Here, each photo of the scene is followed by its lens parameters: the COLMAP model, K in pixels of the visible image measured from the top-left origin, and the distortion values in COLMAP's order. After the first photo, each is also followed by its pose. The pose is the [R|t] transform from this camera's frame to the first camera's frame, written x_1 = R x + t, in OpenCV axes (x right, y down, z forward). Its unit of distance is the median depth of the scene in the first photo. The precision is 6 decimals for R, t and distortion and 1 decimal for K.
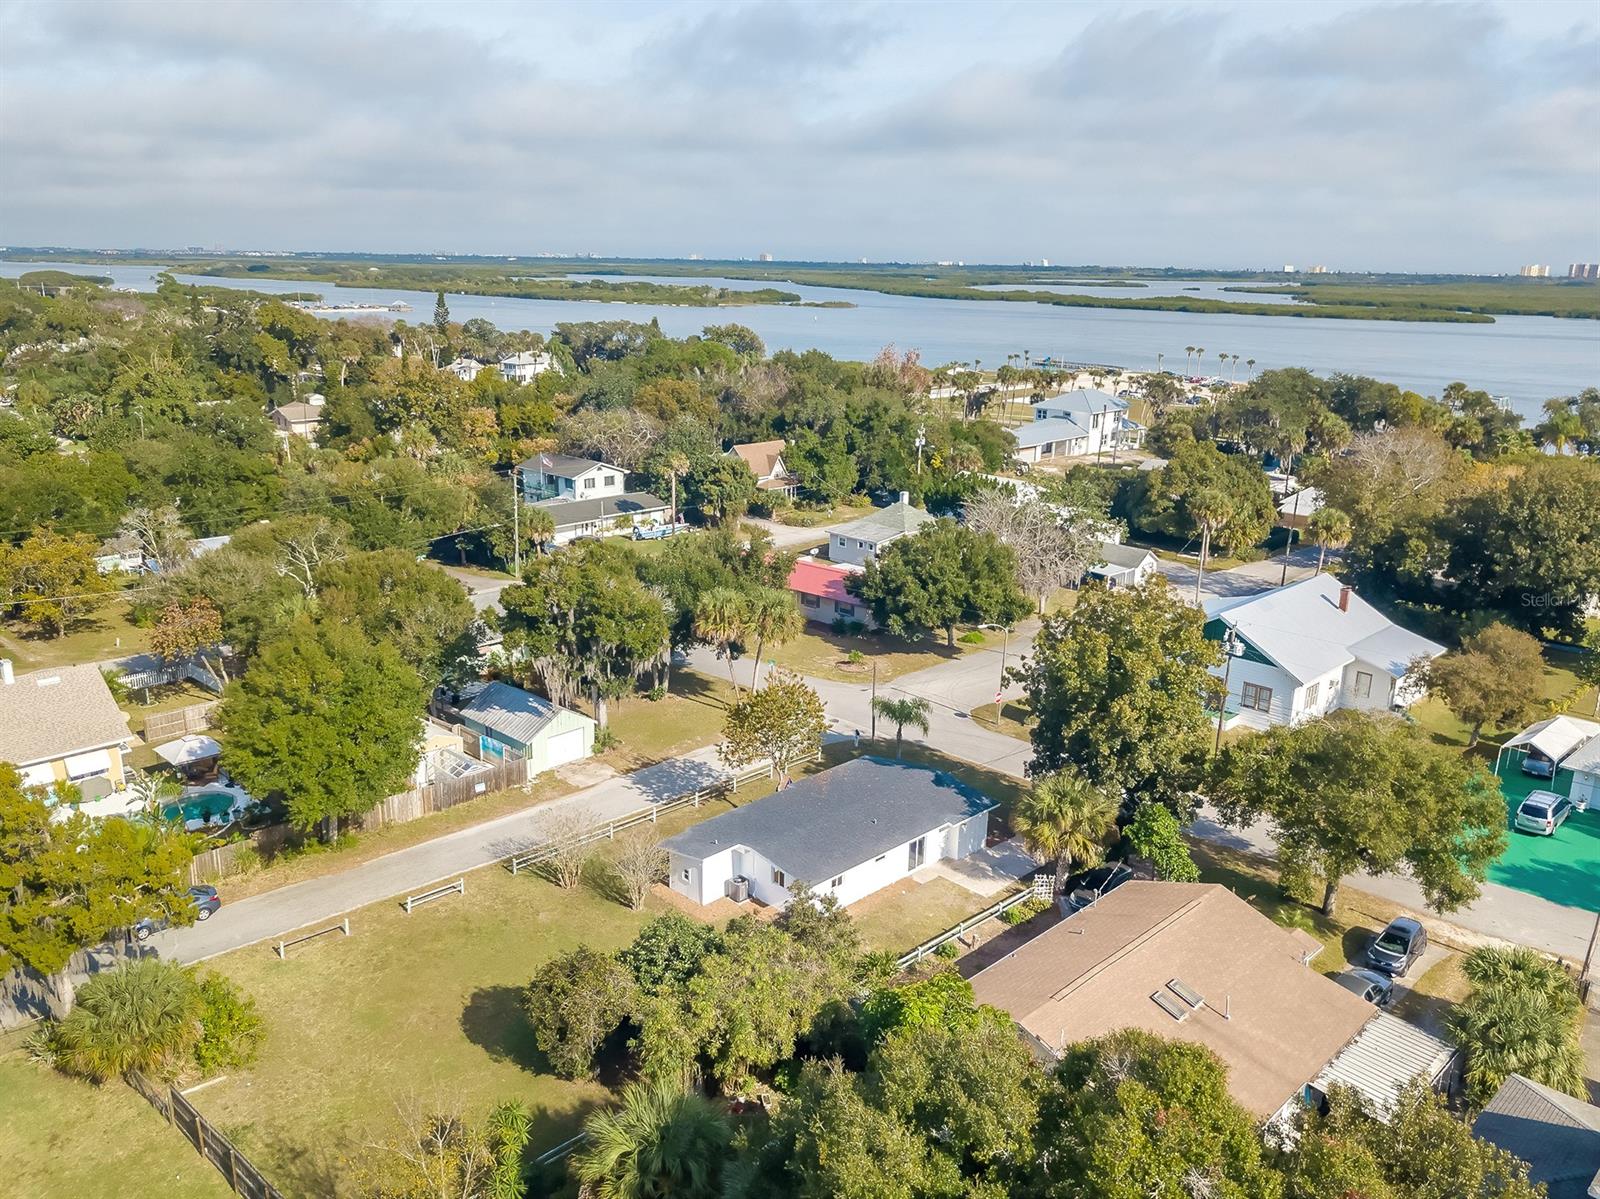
lens RADIAL K [[1286.9, 0, 800.0], [0, 1286.9, 599.5], [0, 0, 1]] dist [-0.000854, -0.005761]
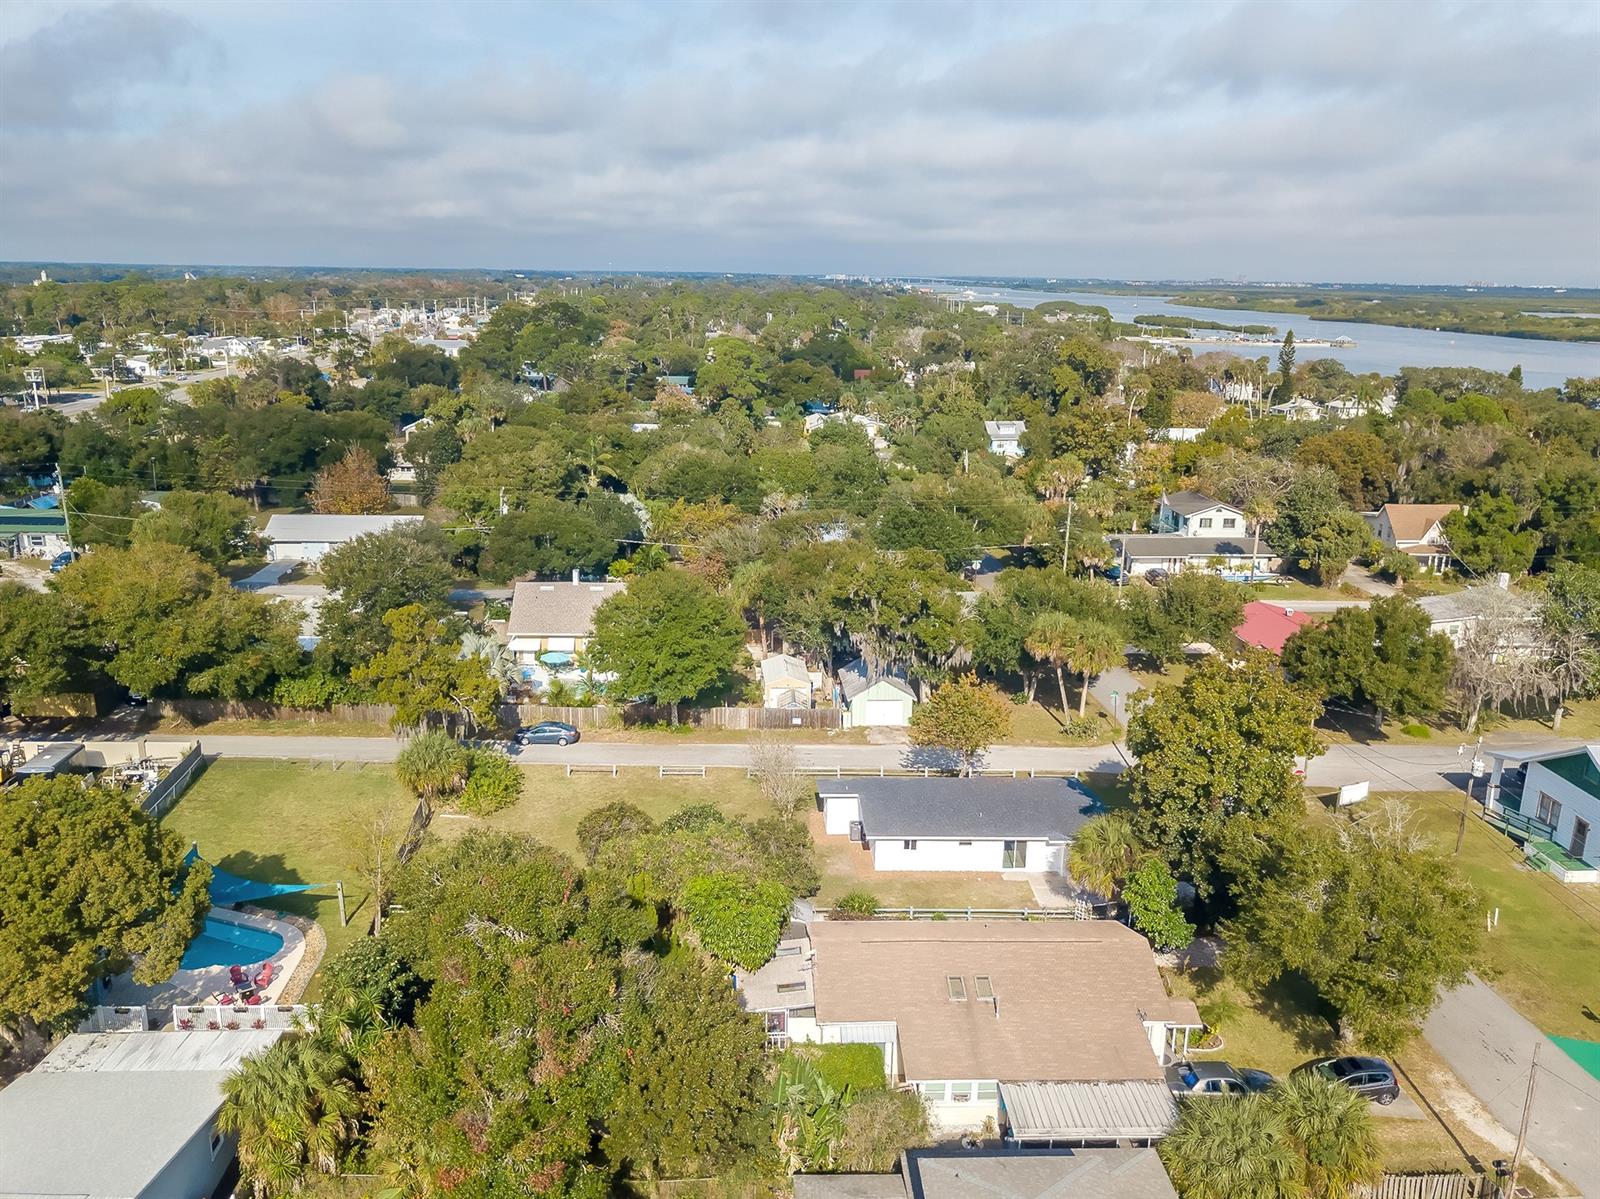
lens RADIAL K [[1286.9, 0, 800.0], [0, 1286.9, 599.5], [0, 0, 1]] dist [-0.000854, -0.005761]
pose [[0.726930, 0.163611, -0.666936, 0.289436], [-0.177534, 0.982961, 0.047634, -0.018896], [0.663366, 0.083778, 0.743591, 0.005471]]
